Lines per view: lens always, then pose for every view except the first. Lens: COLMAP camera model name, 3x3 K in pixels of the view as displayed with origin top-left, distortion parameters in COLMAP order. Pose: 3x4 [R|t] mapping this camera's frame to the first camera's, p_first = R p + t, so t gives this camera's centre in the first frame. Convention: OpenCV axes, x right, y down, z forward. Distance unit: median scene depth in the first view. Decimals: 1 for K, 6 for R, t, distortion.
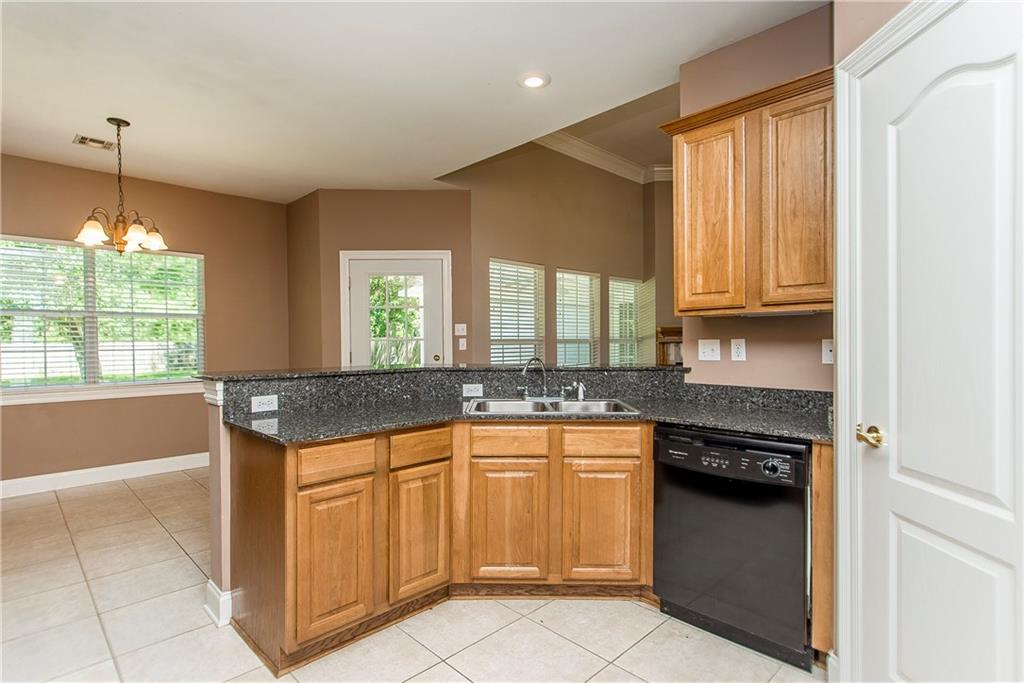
lens RADIAL K [[511.6, 0, 508.2], [0, 511.6, 337.7], [0, 0, 1]] dist [-0.003540, -0.000237]
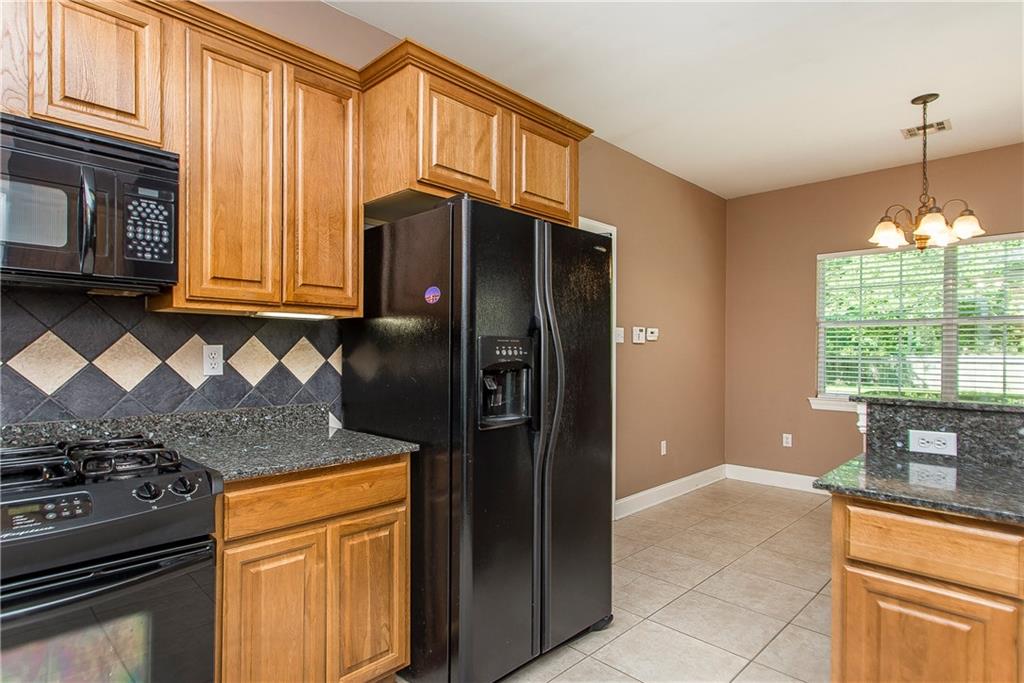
lens RADIAL K [[572.1, 0, 507.5], [0, 572.1, 347.2], [0, 0, 1]] dist [0.005846, 0.000967]
pose [[-0.001764, 0.003580, -0.999992, 0.217069], [-0.006263, 0.999974, 0.003591, -0.000019], [0.999979, 0.006269, -0.001741, 0.298985]]
